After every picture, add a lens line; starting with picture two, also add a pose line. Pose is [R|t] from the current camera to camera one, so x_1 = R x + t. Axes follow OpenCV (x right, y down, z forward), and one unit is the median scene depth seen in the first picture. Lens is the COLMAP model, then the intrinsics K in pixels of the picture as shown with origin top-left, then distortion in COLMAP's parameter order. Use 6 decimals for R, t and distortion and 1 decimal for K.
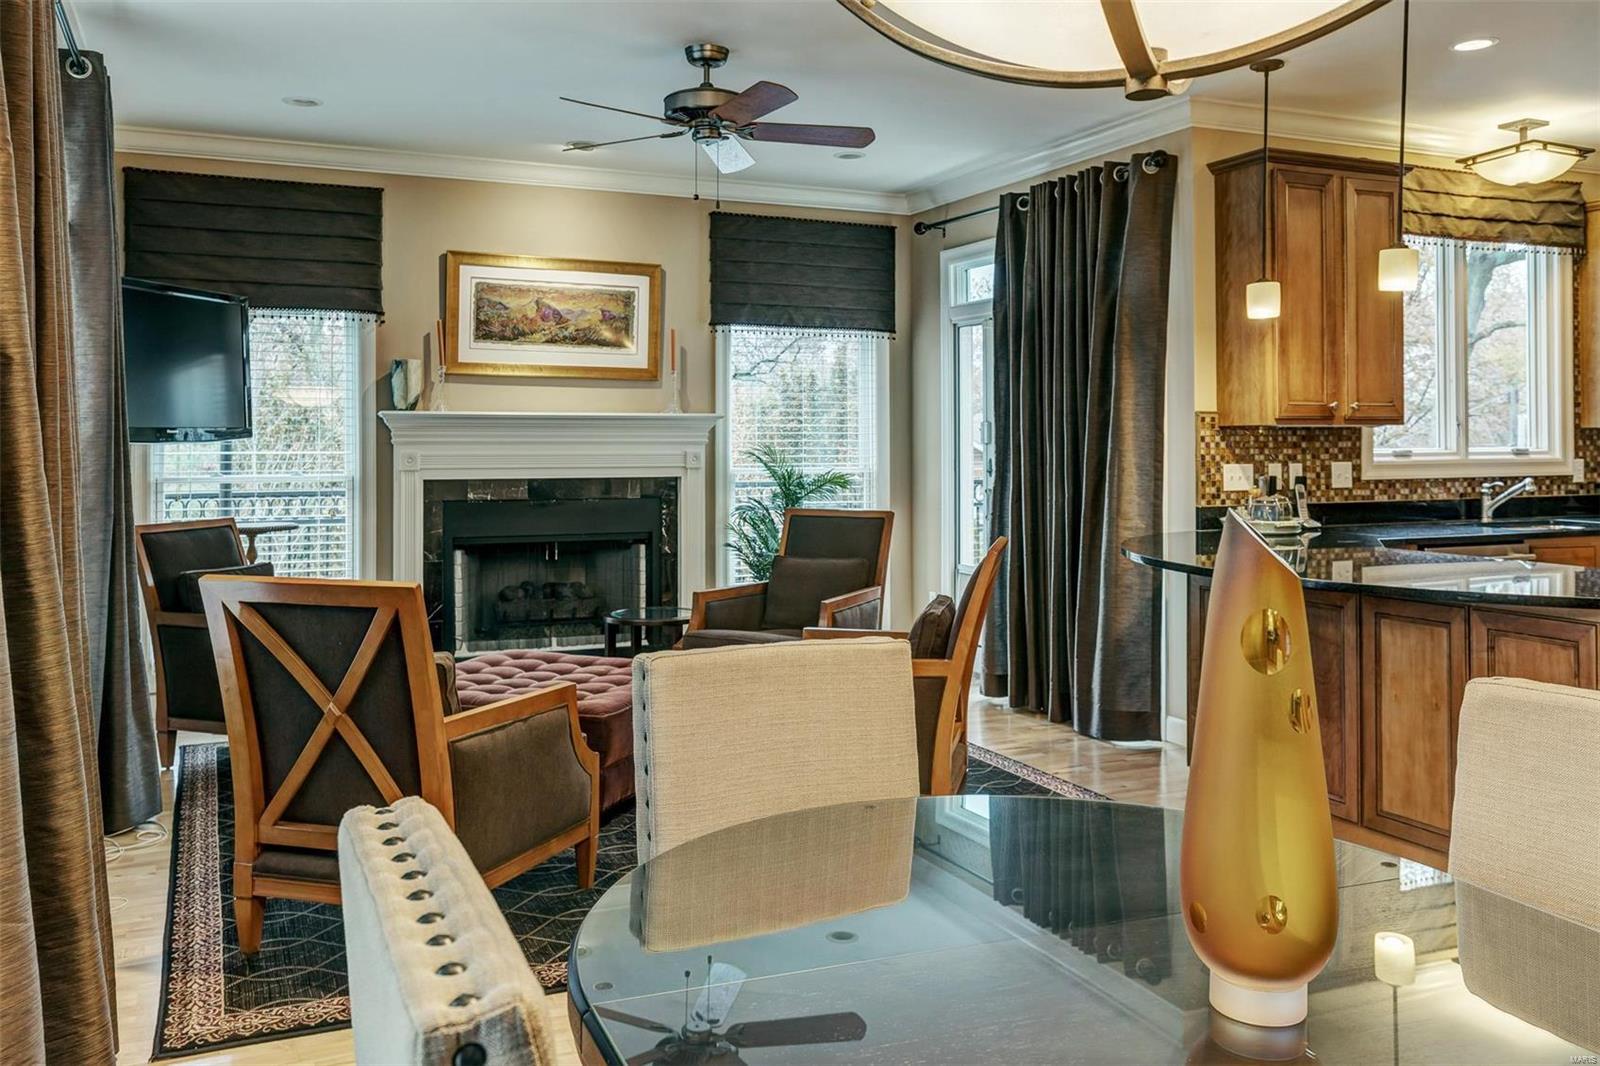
lens RADIAL K [[1295.4, 0, 801.8], [0, 1295.4, 421.4], [0, 0, 1]] dist [0.011480, -0.009768]
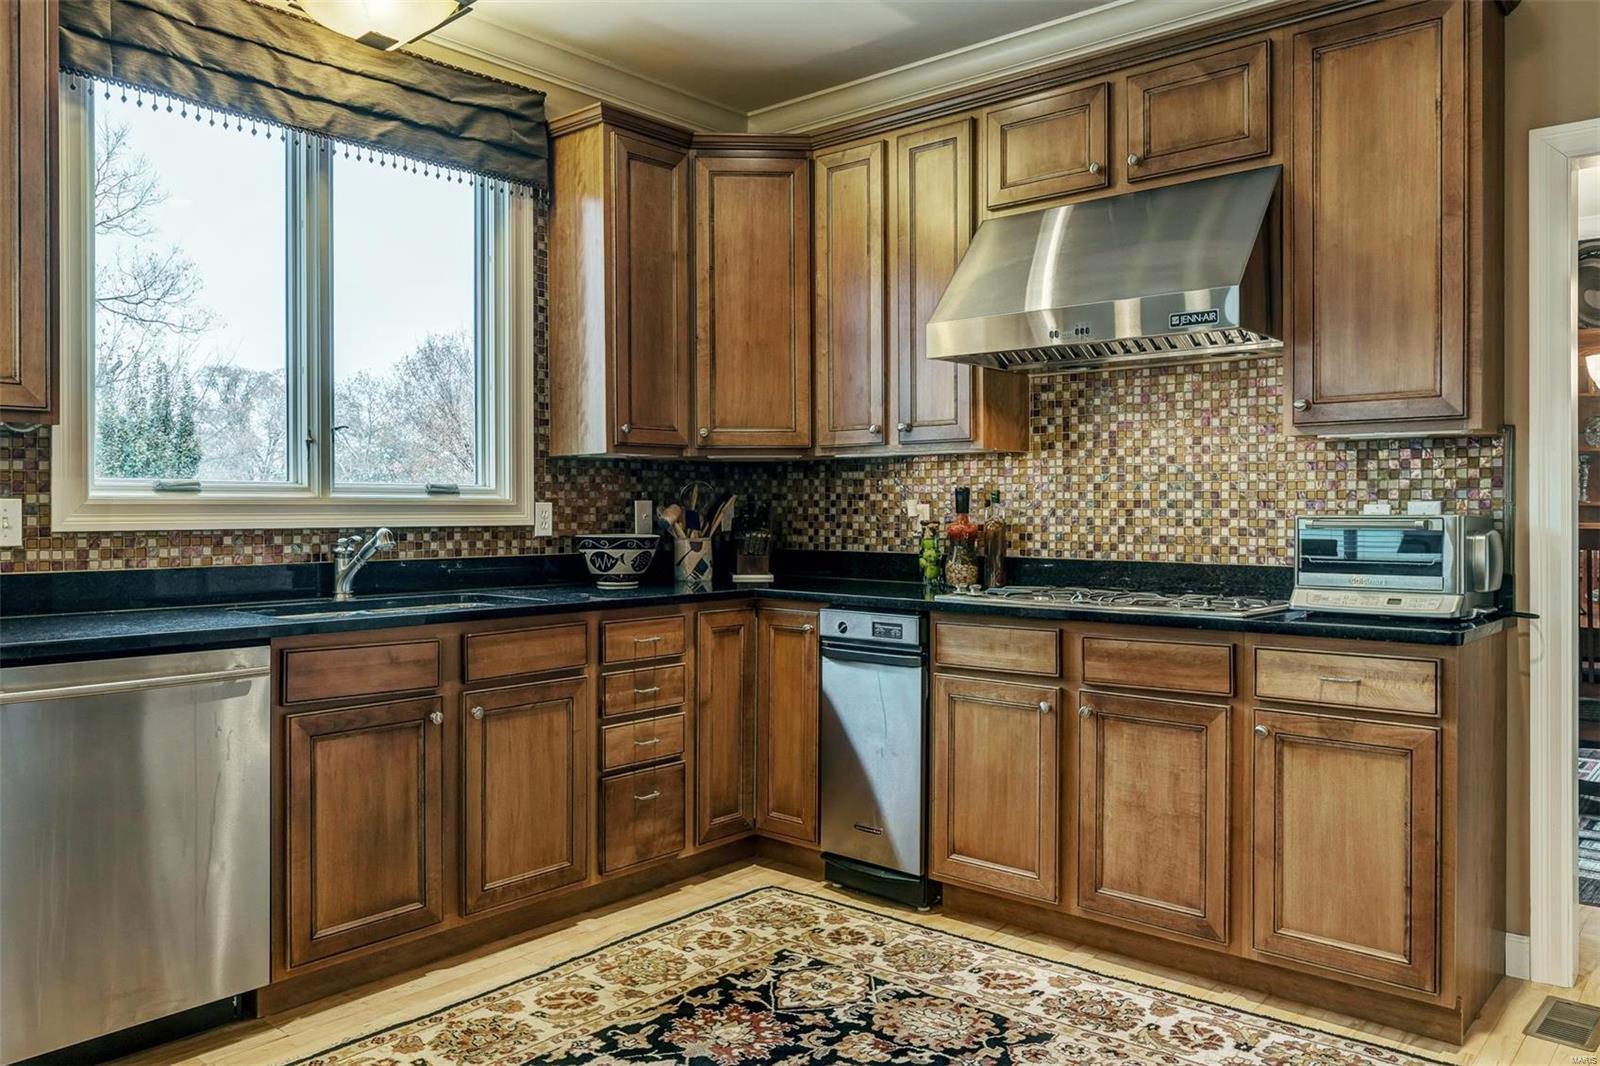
lens RADIAL K [[1172.7, 0, 806.2], [0, 1172.7, 519.4], [0, 0, 1]] dist [0.005335, -0.001977]
pose [[0.906115, -0.000657, 0.423032, 0.454361], [-0.007780, 0.999804, 0.018217, 0.025280], [-0.422961, -0.019798, 0.905932, 0.376100]]
